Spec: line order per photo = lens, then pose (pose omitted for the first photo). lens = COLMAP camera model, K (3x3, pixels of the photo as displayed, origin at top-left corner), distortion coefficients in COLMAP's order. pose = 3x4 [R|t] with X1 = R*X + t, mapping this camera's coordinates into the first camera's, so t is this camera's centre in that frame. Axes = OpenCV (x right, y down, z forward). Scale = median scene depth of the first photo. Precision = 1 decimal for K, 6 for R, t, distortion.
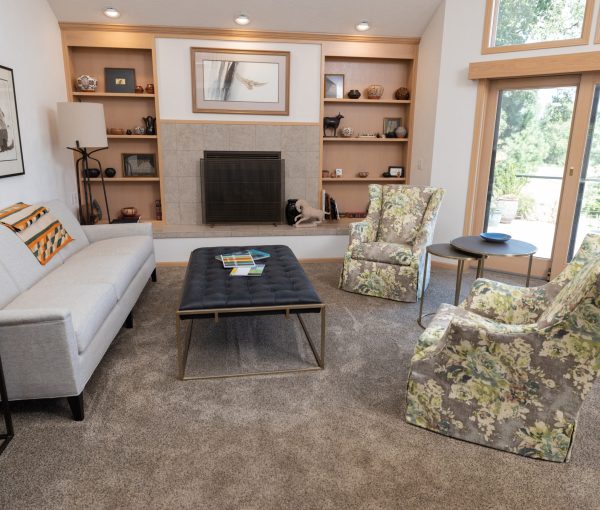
lens RADIAL K [[480.9, 0, 301.3], [0, 480.9, 266.5], [0, 0, 1]] dist [-0.005131, -0.004728]
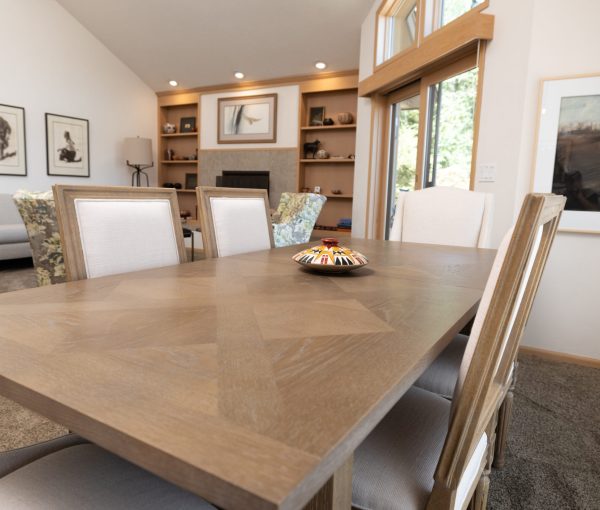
lens RADIAL K [[480.9, 0, 301.3], [0, 480.9, 266.5], [0, 0, 1]] dist [-0.005131, -0.004728]
pose [[0.740735, 0.114323, -0.661998, 0.918635], [-0.197172, 0.979013, -0.051553, 0.053337], [0.642211, 0.168715, 0.747731, 0.170717]]
